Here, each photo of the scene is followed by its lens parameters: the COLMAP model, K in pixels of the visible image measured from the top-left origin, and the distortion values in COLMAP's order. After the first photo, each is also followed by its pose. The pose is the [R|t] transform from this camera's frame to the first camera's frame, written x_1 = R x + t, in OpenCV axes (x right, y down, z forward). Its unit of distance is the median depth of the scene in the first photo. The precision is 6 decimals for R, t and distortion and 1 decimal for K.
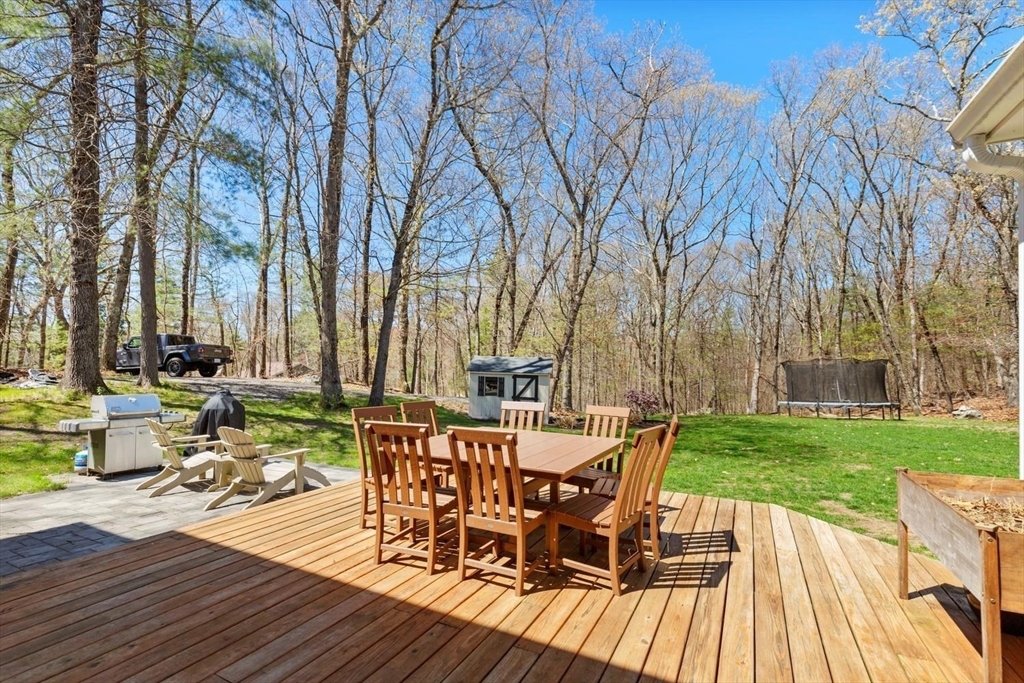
lens RADIAL K [[478.9, 0, 505.5], [0, 478.9, 352.6], [0, 0, 1]] dist [0.007982, -0.000920]
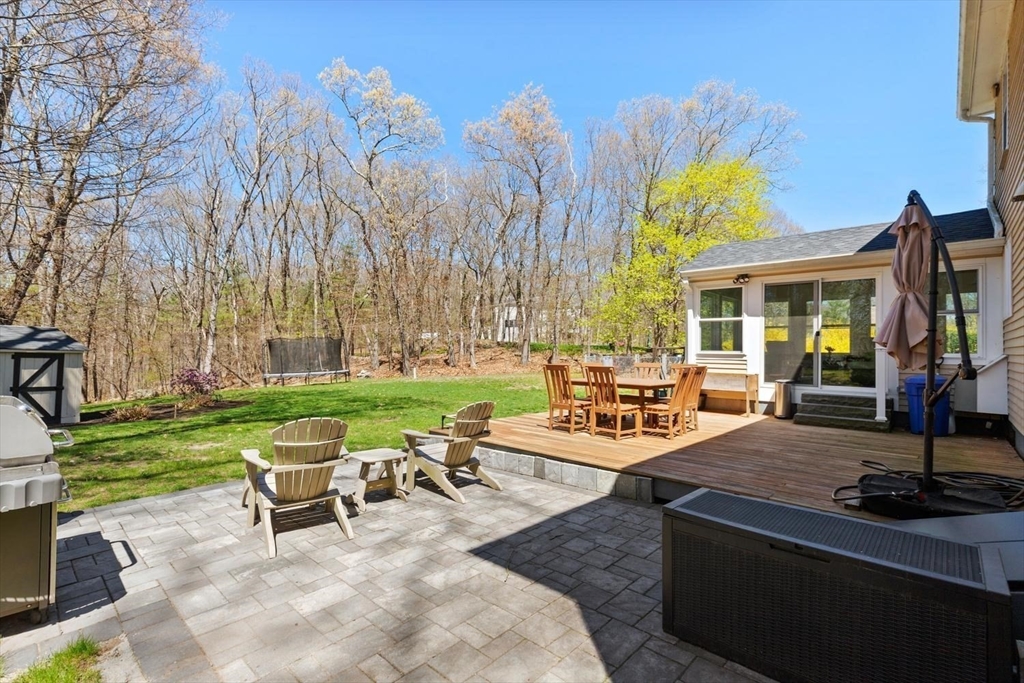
lens RADIAL K [[478.9, 0, 511.9], [0, 478.9, 339.4], [0, 0, 1]] dist [0.007982, -0.000920]
pose [[0.258859, 0.016339, 0.965777, -0.306089], [-0.032897, 0.999426, -0.008091, 0.008943], [-0.965355, -0.029677, 0.259248, 0.151192]]
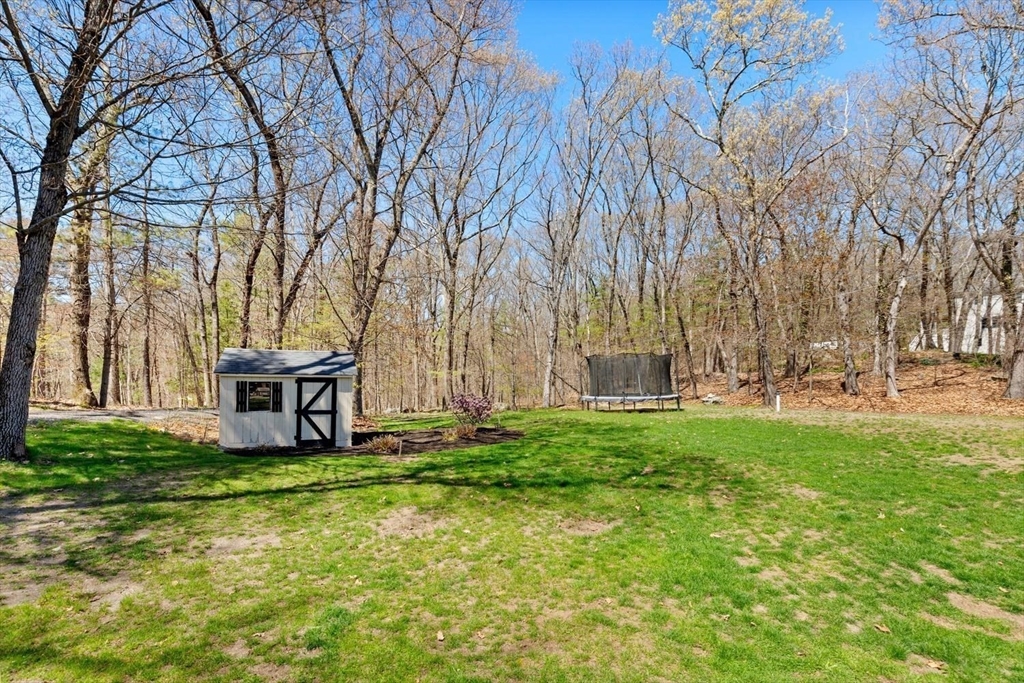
lens RADIAL K [[478.9, 0, 506.5], [0, 478.9, 369.5], [0, 0, 1]] dist [0.007982, -0.000920]
pose [[0.874689, -0.014751, 0.484459, -0.037335], [-0.012320, 0.998537, 0.052649, -0.002539], [-0.484527, -0.052020, 0.873228, 0.200451]]
